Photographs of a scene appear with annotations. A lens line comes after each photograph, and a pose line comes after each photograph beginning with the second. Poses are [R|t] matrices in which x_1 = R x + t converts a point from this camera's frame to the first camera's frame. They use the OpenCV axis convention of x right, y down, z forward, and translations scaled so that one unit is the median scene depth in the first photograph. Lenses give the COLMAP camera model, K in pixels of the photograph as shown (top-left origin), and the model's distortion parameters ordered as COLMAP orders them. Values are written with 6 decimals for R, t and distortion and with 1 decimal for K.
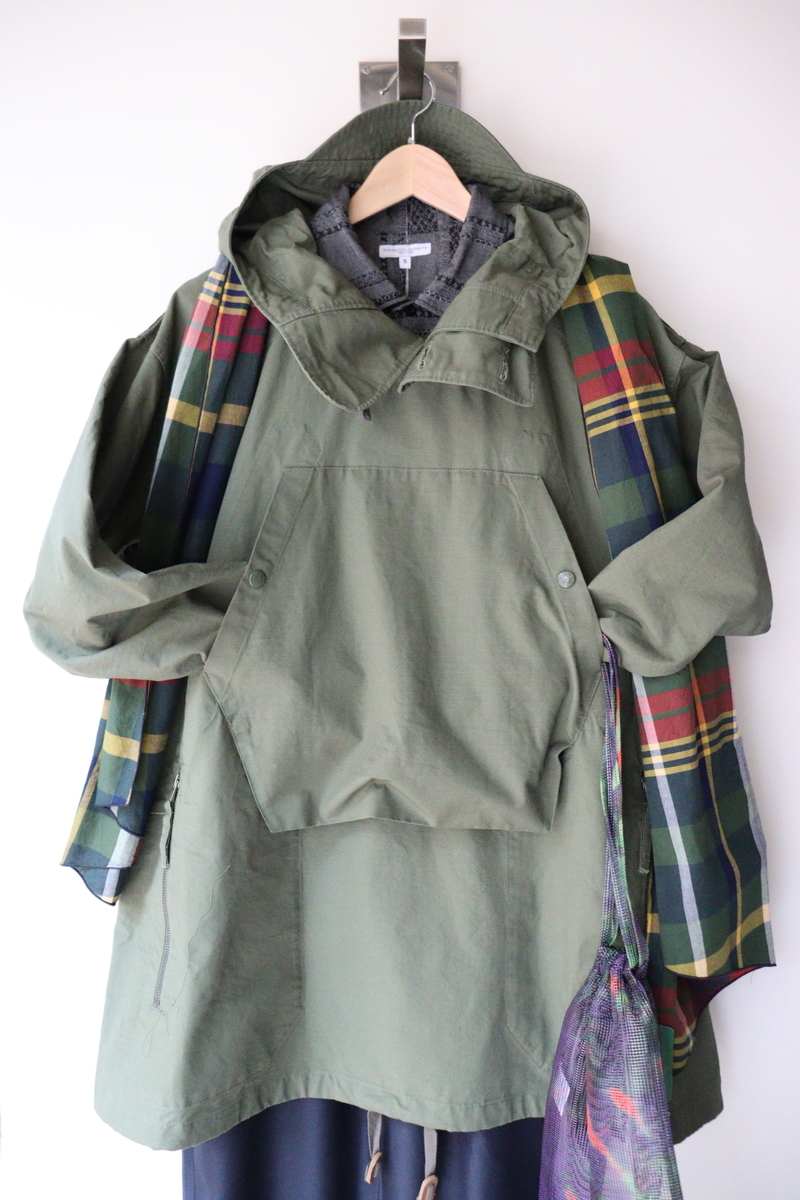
lens RADIAL K [[1229.1, 0, 399.1], [0, 1229.1, 622.9], [0, 0, 1]] dist [-0.194351, 0.405252]
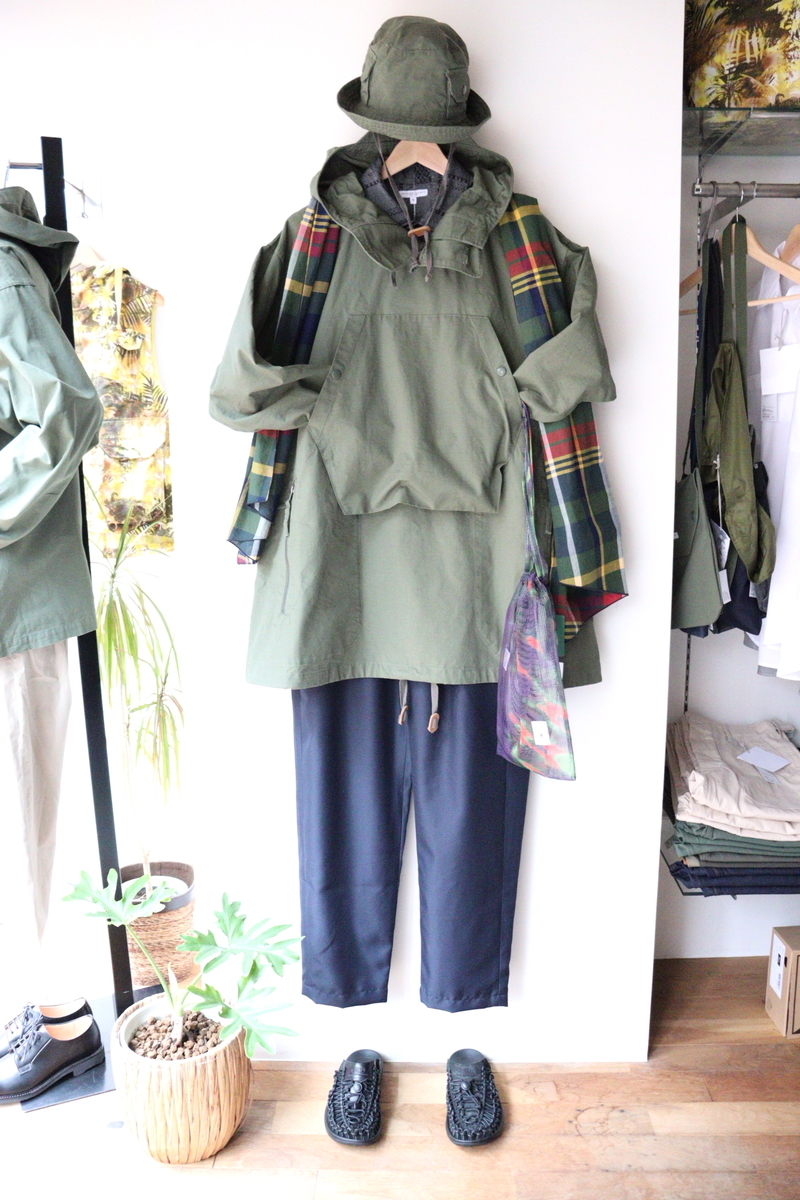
lens RADIAL K [[1229.1, 0, 399.1], [0, 1229.1, 622.9], [0, 0, 1]] dist [-0.194351, 0.405252]
pose [[0.999684, -0.013558, -0.021189, 0.014057], [0.015079, 0.997191, 0.073361, 0.203016], [0.020135, -0.073657, 0.997080, -0.864180]]
